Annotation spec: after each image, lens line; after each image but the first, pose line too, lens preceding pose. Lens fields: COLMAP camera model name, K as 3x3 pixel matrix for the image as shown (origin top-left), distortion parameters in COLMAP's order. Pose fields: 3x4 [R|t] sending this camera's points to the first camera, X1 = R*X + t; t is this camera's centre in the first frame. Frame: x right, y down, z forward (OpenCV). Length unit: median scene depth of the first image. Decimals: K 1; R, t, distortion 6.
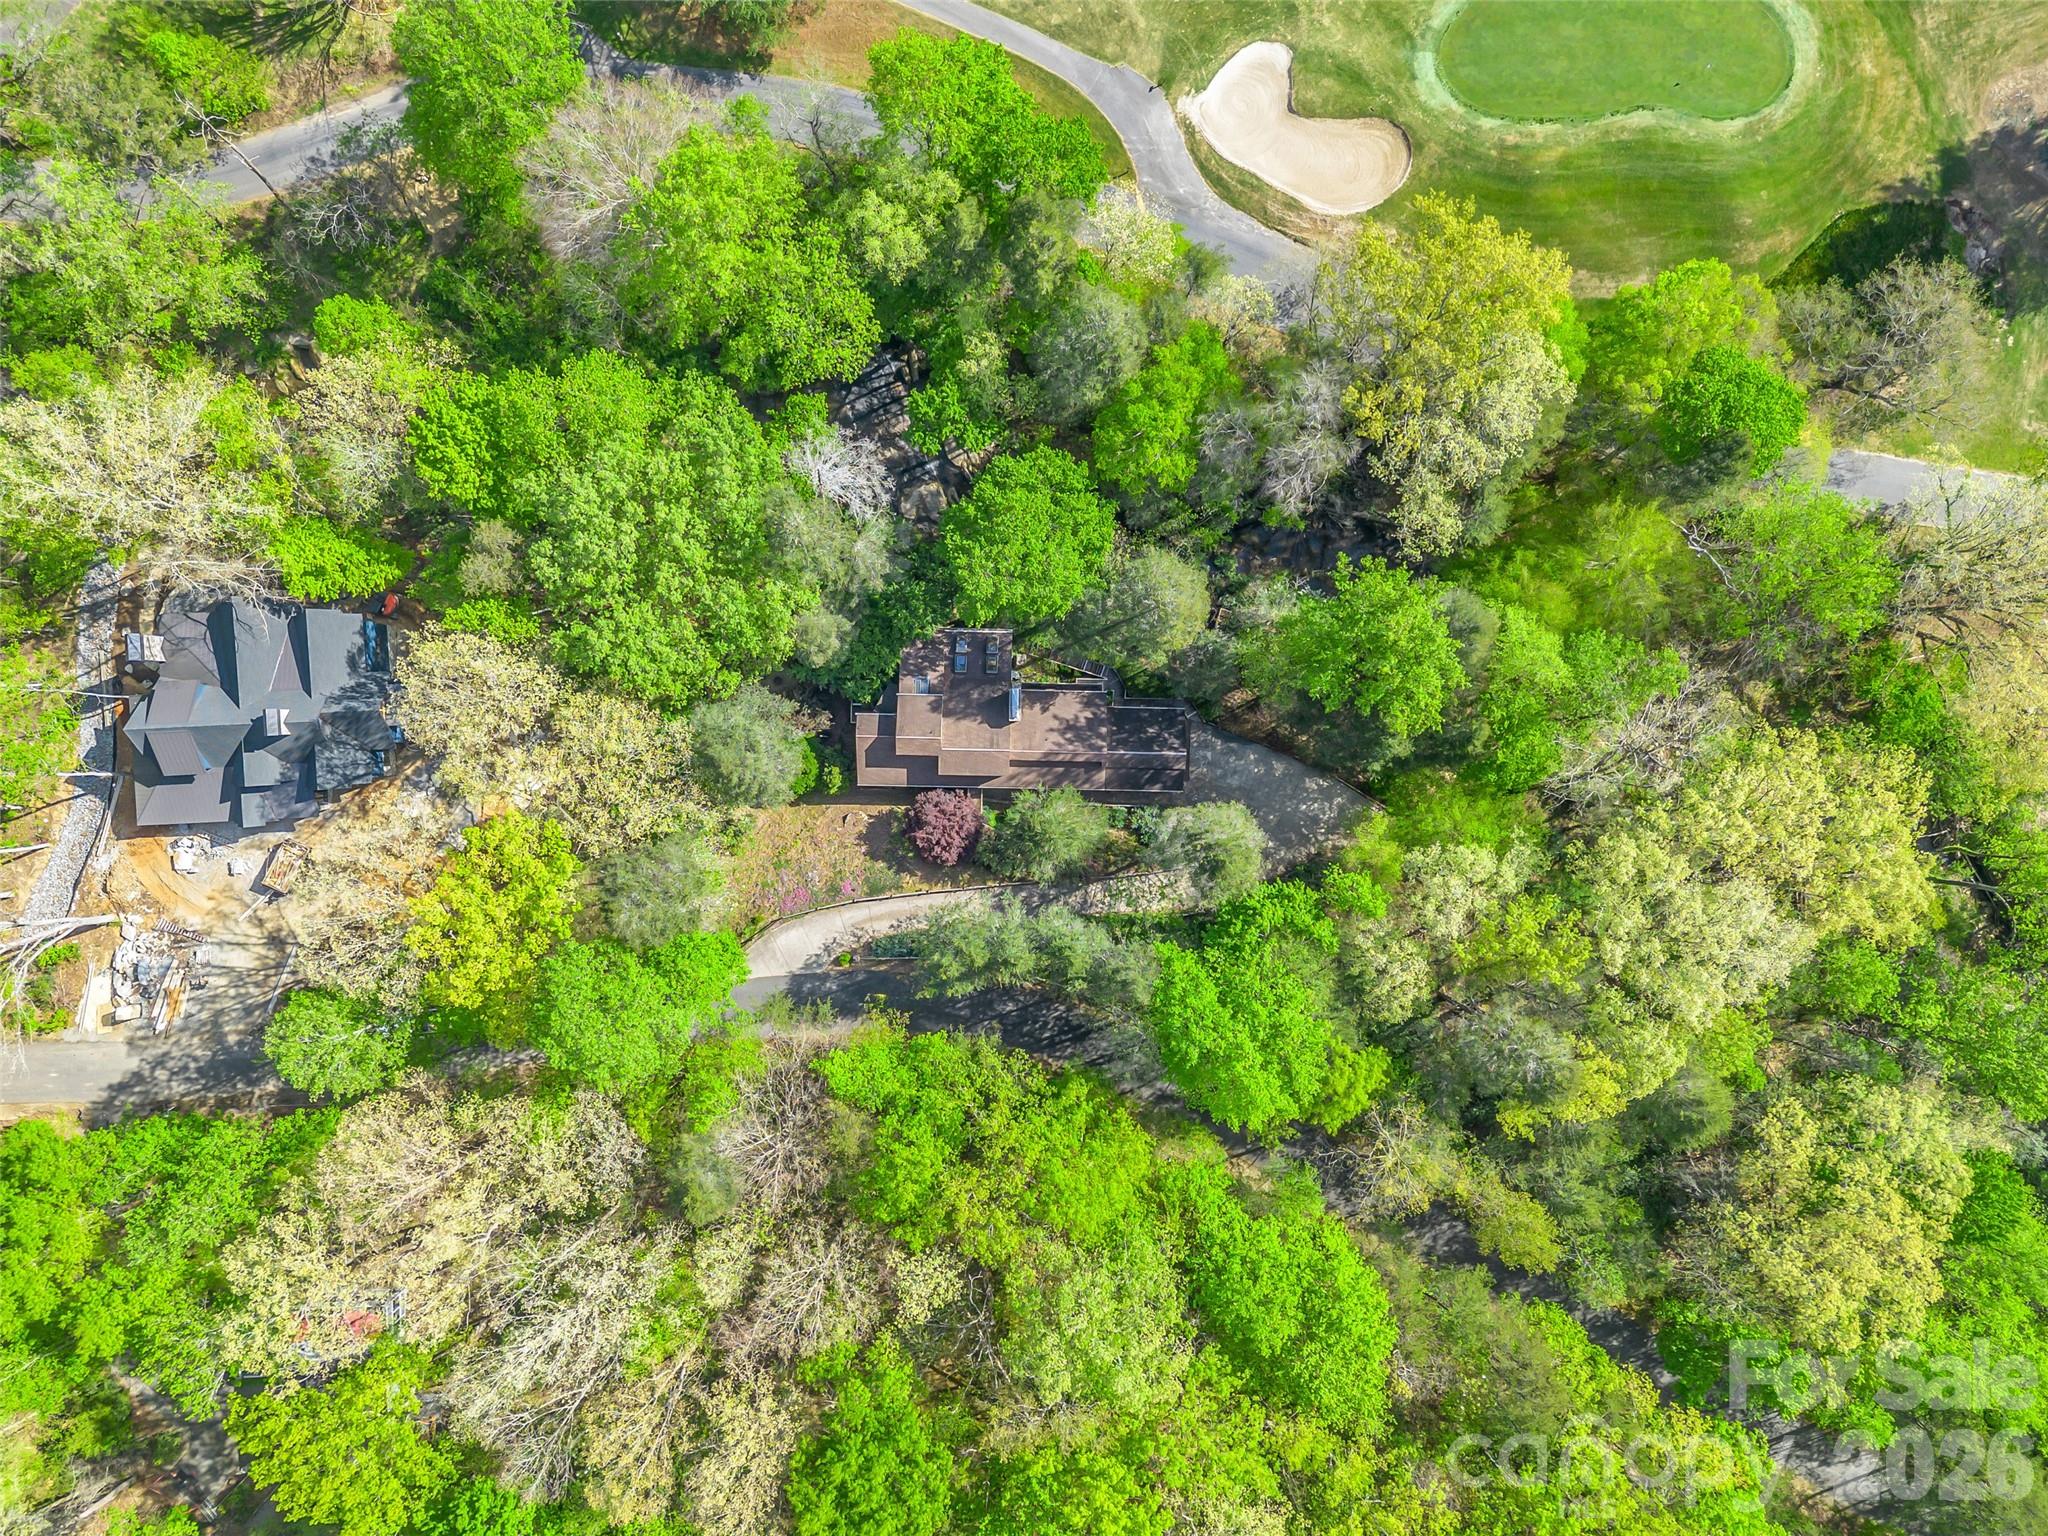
lens RADIAL K [[1432.1, 0, 1022.9], [0, 1432.1, 778.0], [0, 0, 1]] dist [0.051847, -0.017608]
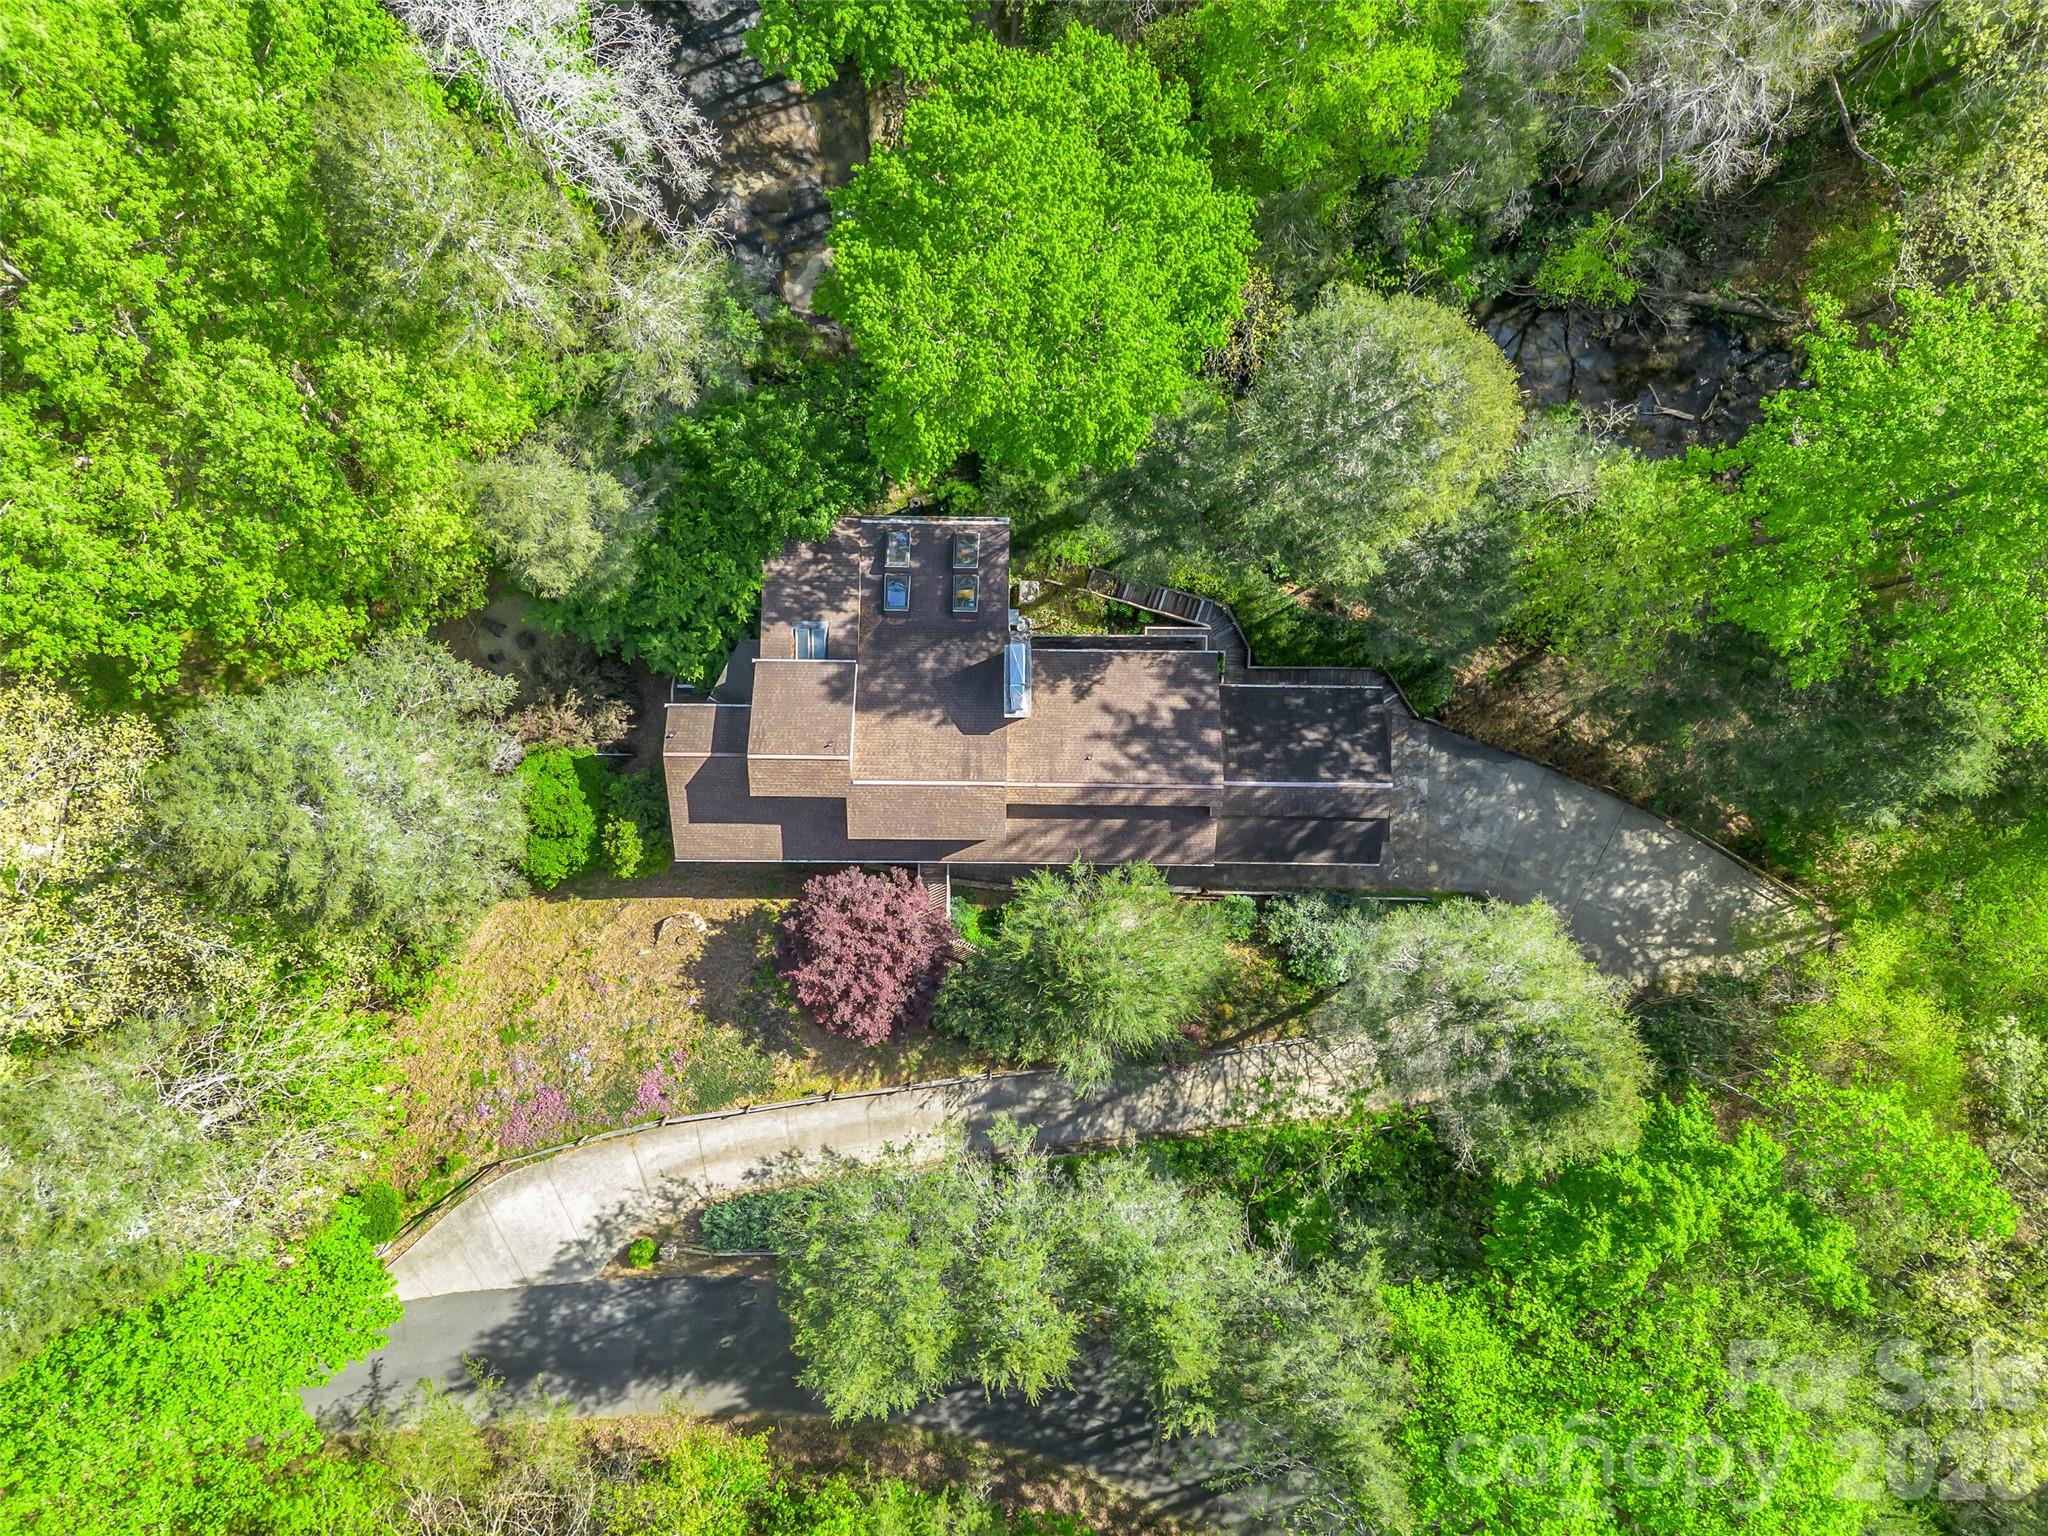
lens RADIAL K [[1432.1, 0, 1038.3], [0, 1432.1, 762.7], [0, 0, 1]] dist [0.051847, -0.017608]
pose [[0.999912, -0.010274, 0.008352, -0.002769], [0.010360, 0.999893, -0.010290, -0.020772], [-0.008245, 0.010376, 0.999912, 0.545068]]
